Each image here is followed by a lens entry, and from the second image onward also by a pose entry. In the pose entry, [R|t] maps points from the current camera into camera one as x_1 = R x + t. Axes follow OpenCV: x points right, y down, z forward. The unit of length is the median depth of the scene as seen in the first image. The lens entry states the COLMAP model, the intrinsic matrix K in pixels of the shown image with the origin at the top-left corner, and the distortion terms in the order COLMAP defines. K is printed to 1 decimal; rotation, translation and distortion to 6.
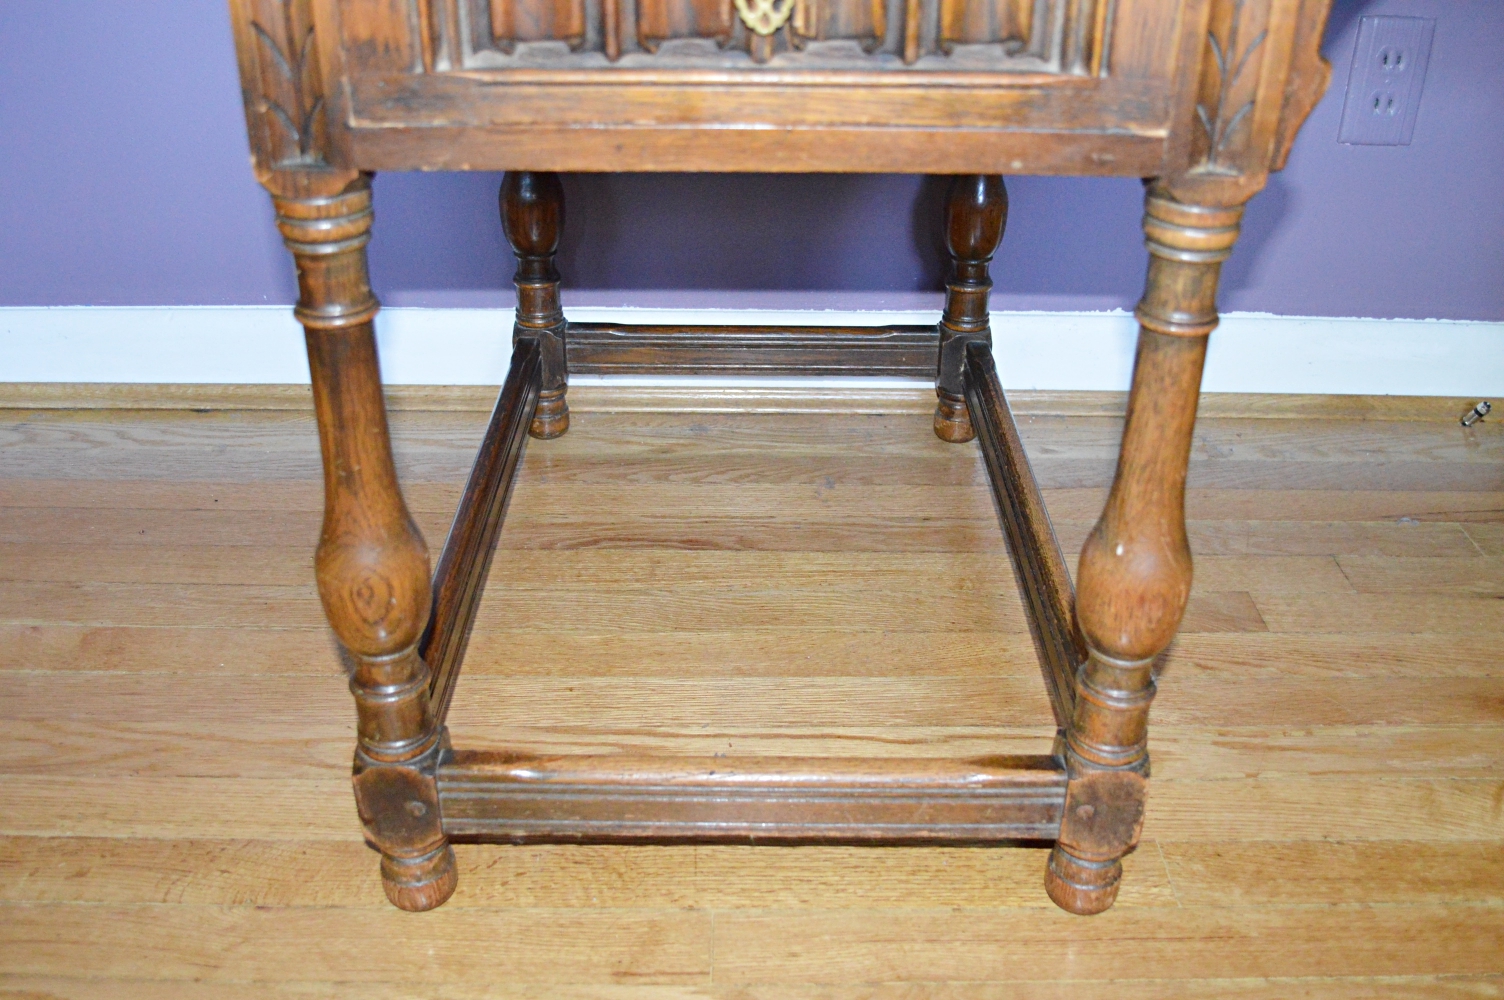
lens RADIAL K [[1452.3, 0, 752.0], [0, 1452.3, 500.0], [0, 0, 1]] dist [-0.058954, -0.005078]
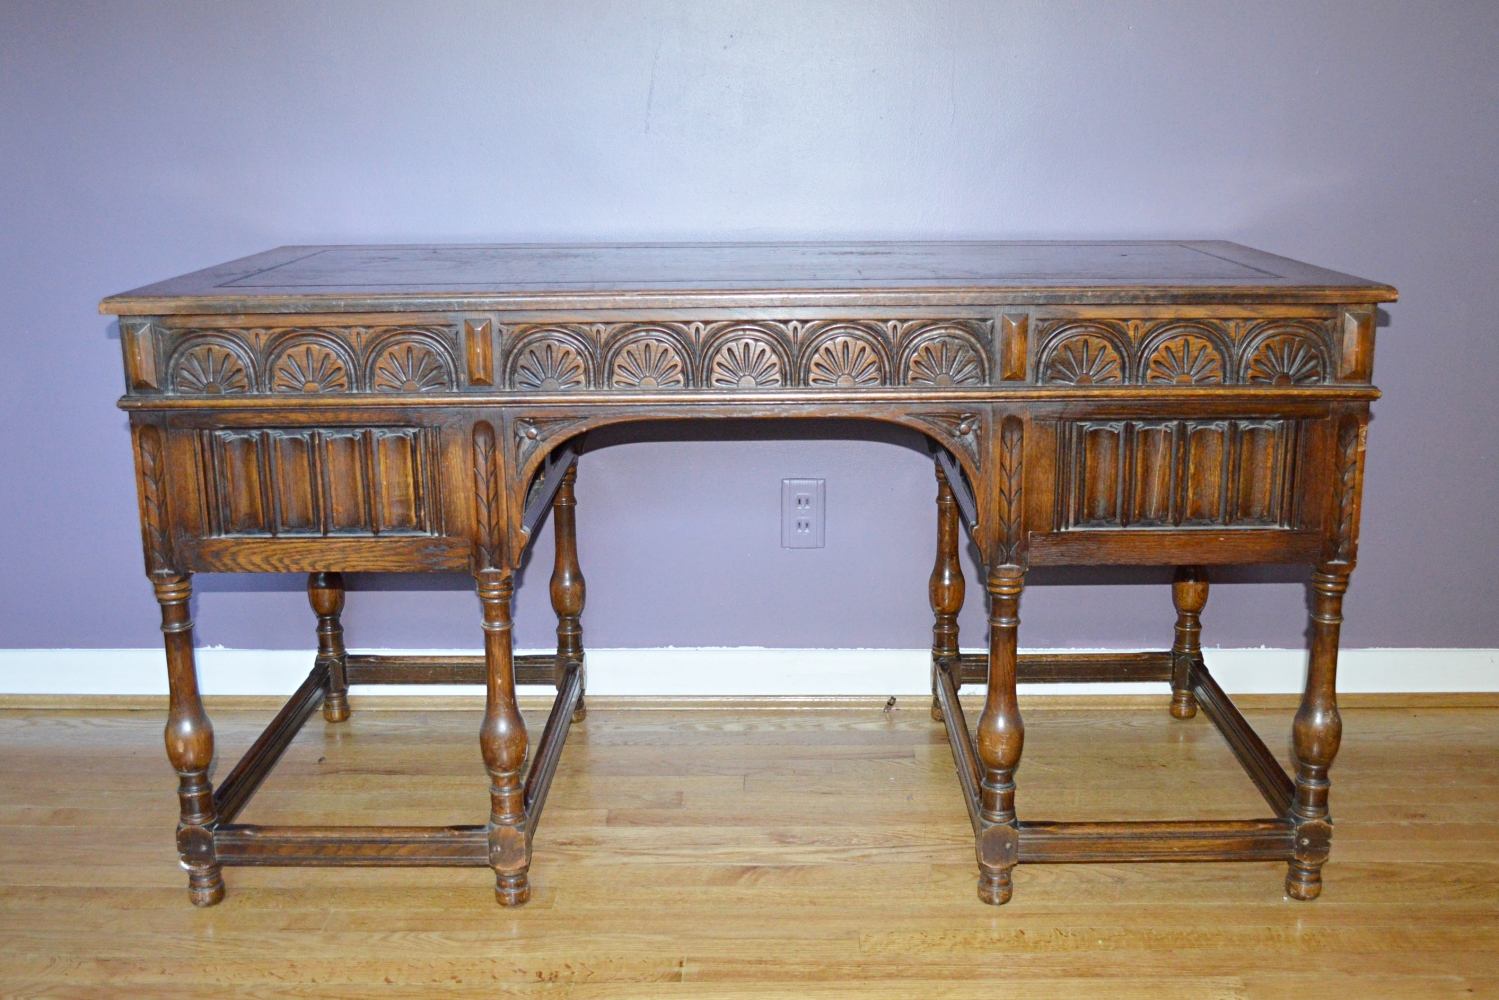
lens RADIAL K [[1548.3, 0, 774.2], [0, 1548.3, 499.3], [0, 0, 1]] dist [-0.069635, 0.002741]
pose [[0.999895, -0.014203, -0.002924, 0.898363], [0.012935, 0.964750, -0.262851, 0.425690], [0.006554, 0.262786, 0.964832, -1.881598]]
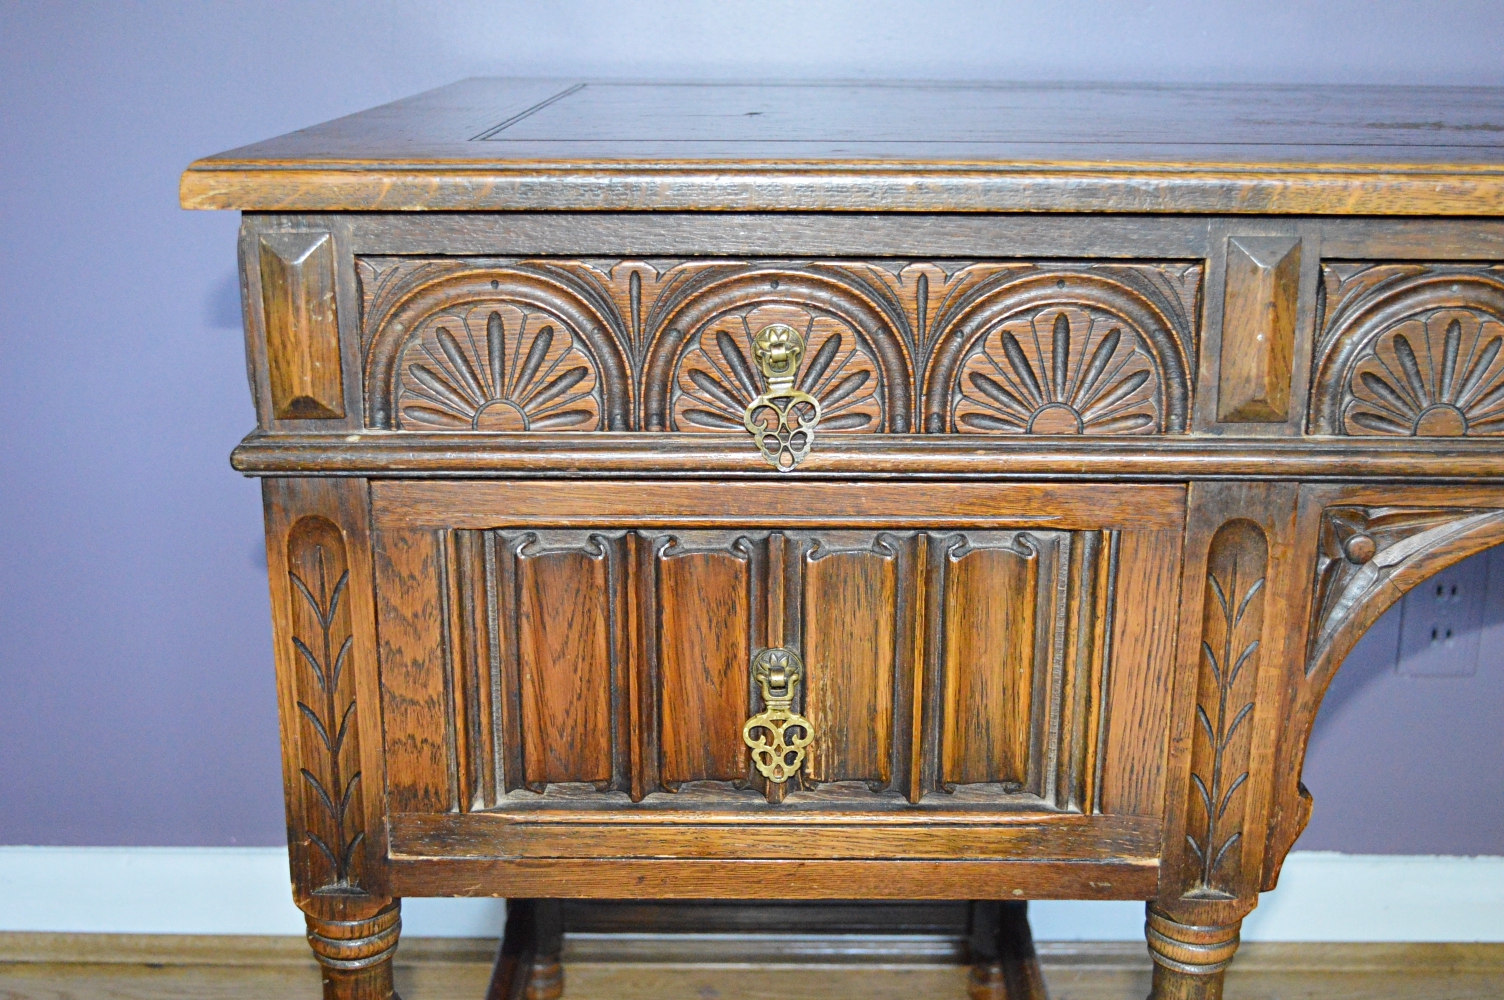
lens RADIAL K [[1781.8, 0, 752.0], [0, 1781.8, 500.0], [0, 0, 1]] dist [-0.025872, -0.011067]
pose [[0.999970, -0.003167, -0.007126, -0.000613], [0.001471, 0.974024, -0.226442, -0.219715], [0.007658, 0.226424, 0.973999, -0.333064]]
